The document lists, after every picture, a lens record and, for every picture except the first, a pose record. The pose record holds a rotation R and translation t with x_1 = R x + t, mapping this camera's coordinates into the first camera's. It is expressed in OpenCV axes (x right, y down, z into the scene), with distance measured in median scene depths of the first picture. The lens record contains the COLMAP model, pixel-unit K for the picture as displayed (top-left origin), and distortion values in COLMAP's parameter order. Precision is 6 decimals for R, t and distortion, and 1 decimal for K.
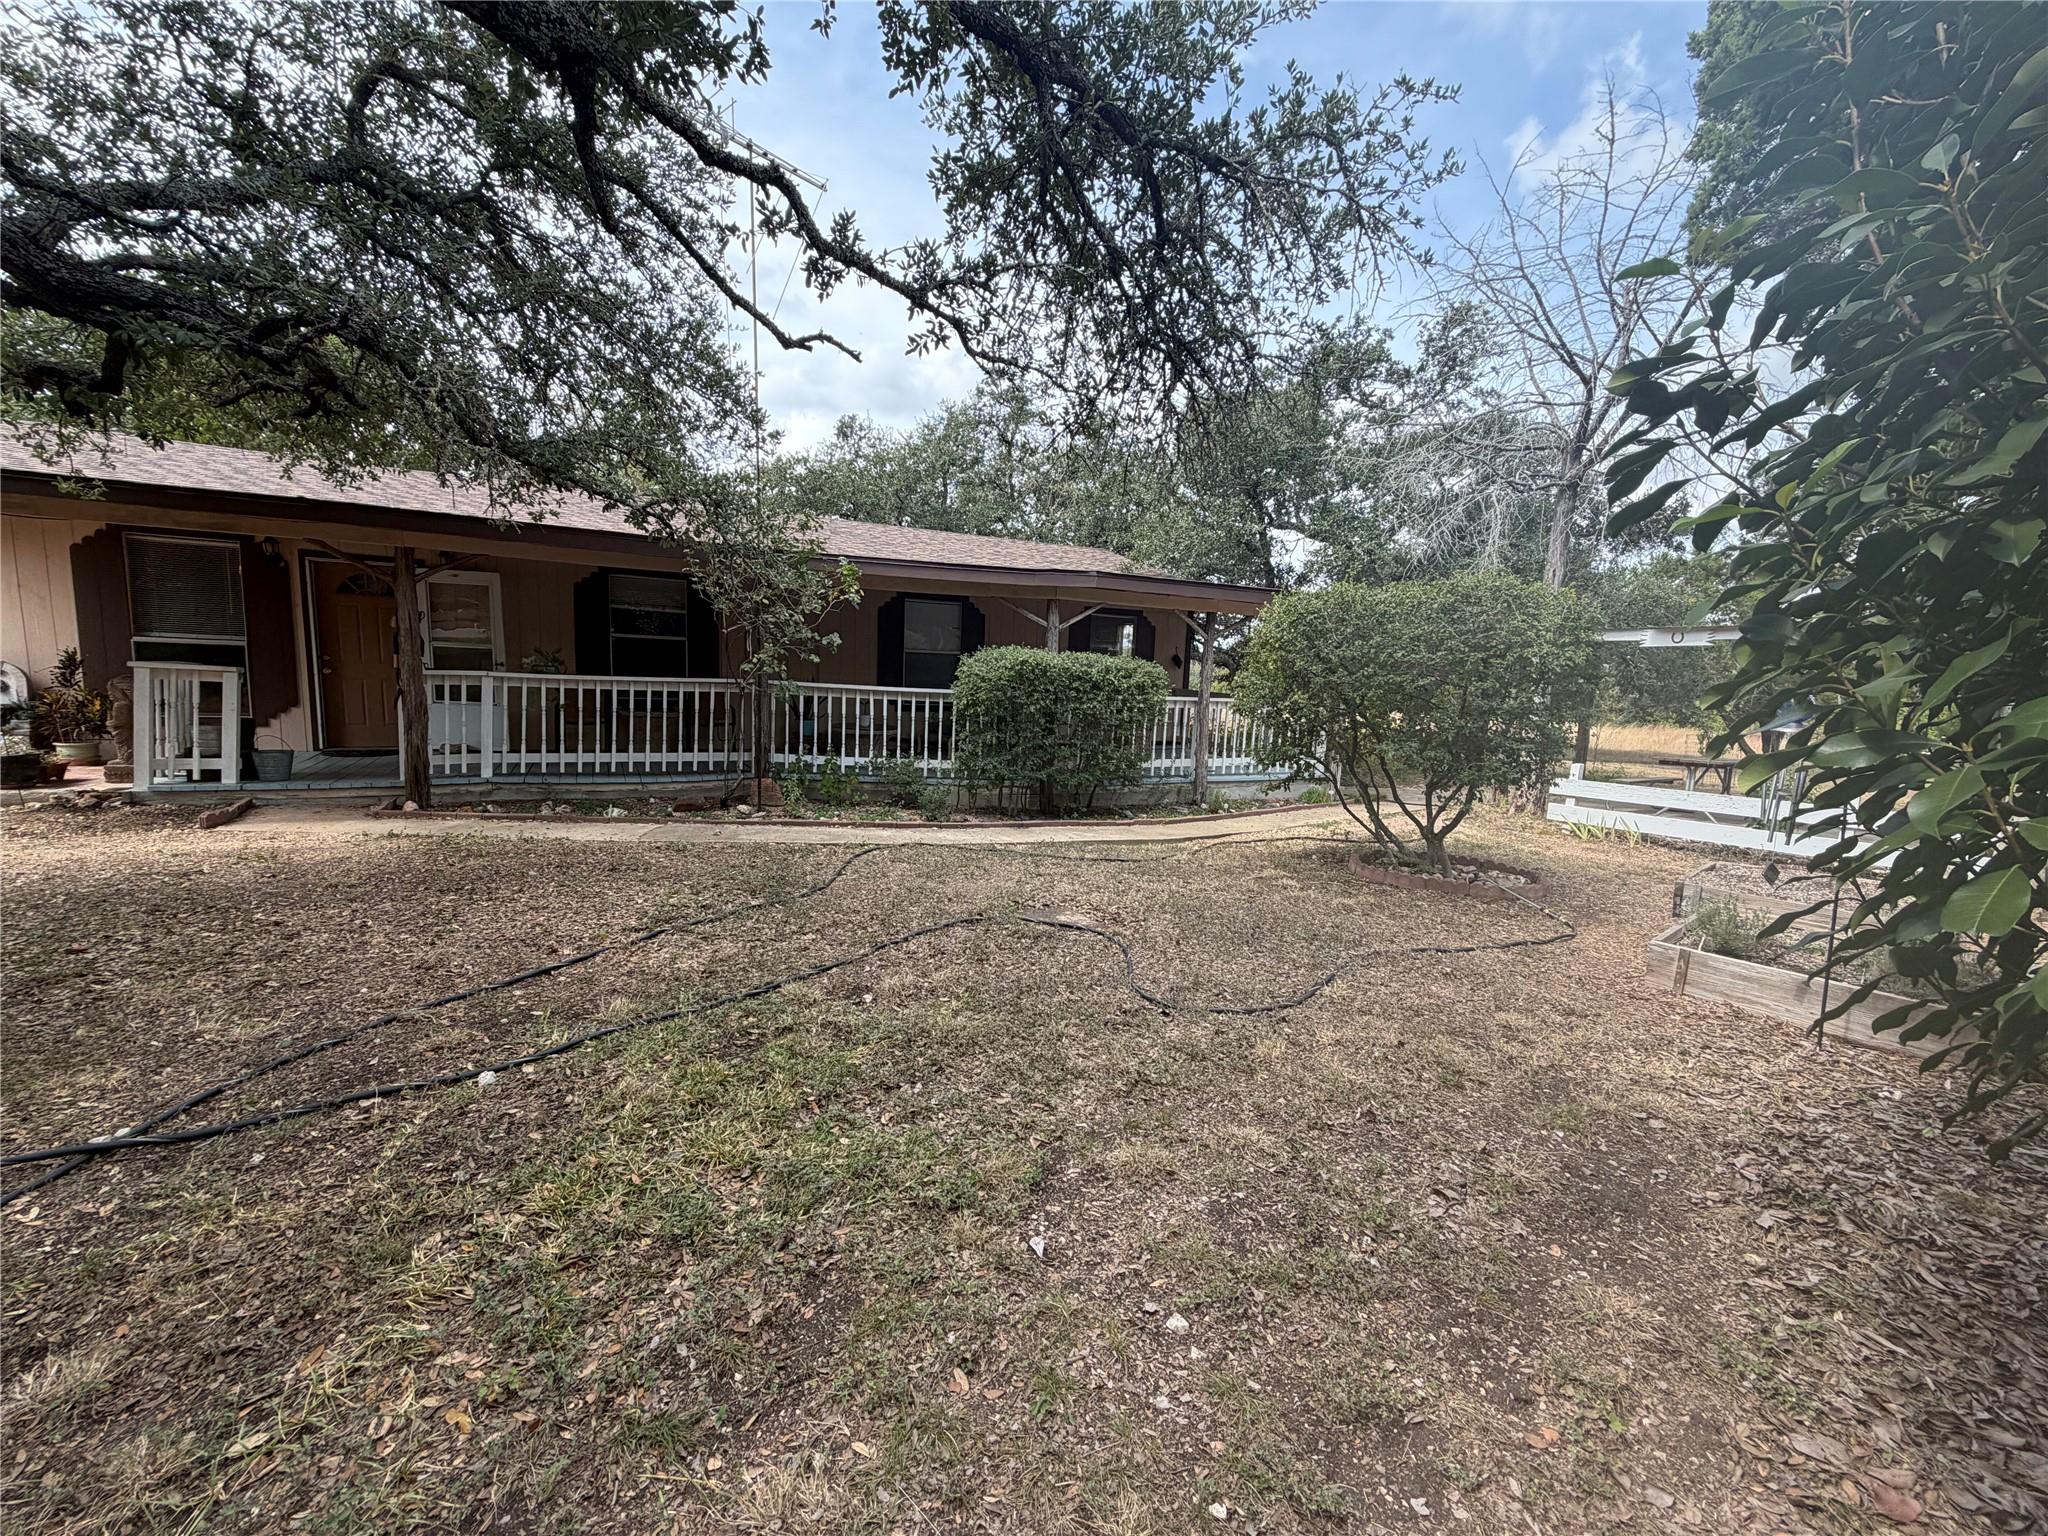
lens RADIAL K [[814.4, 0, 1019.6], [0, 814.4, 770.9], [0, 0, 1]] dist [0.002785, -0.000774]
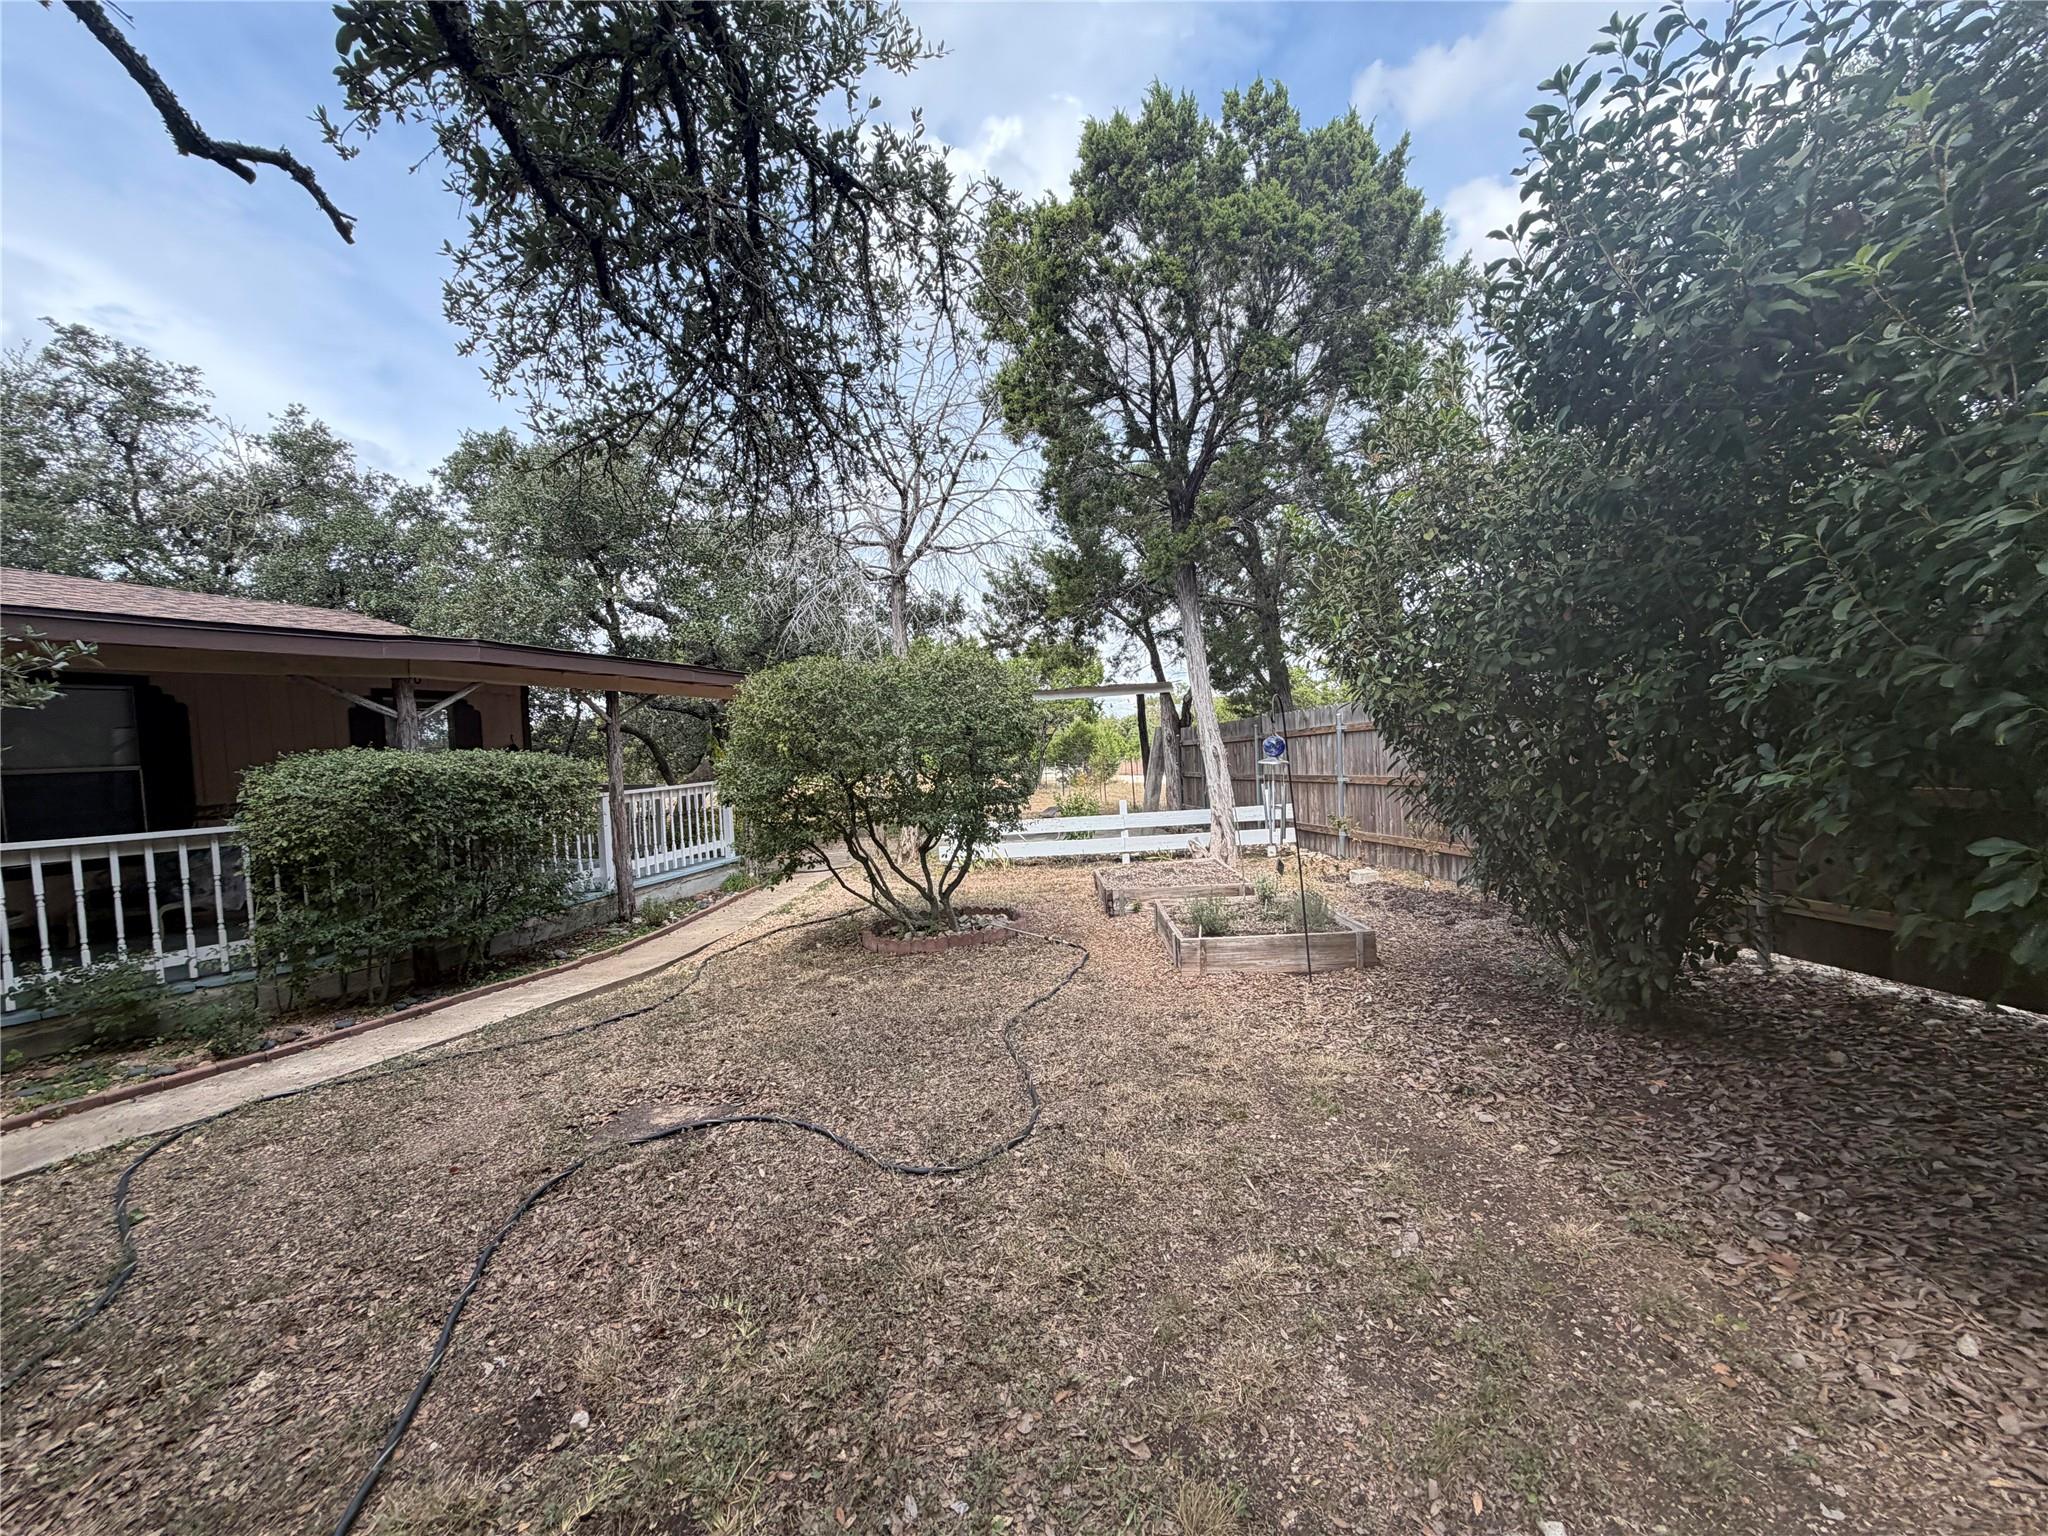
lens RADIAL K [[814.4, 0, 1023.4], [0, 814.4, 769.2], [0, 0, 1]] dist [0.002785, -0.000774]
pose [[0.650798, -0.095856, 0.753175, -0.186627], [0.165609, 0.986034, -0.017607, -0.042096], [-0.740969, 0.136191, 0.657584, 0.199365]]
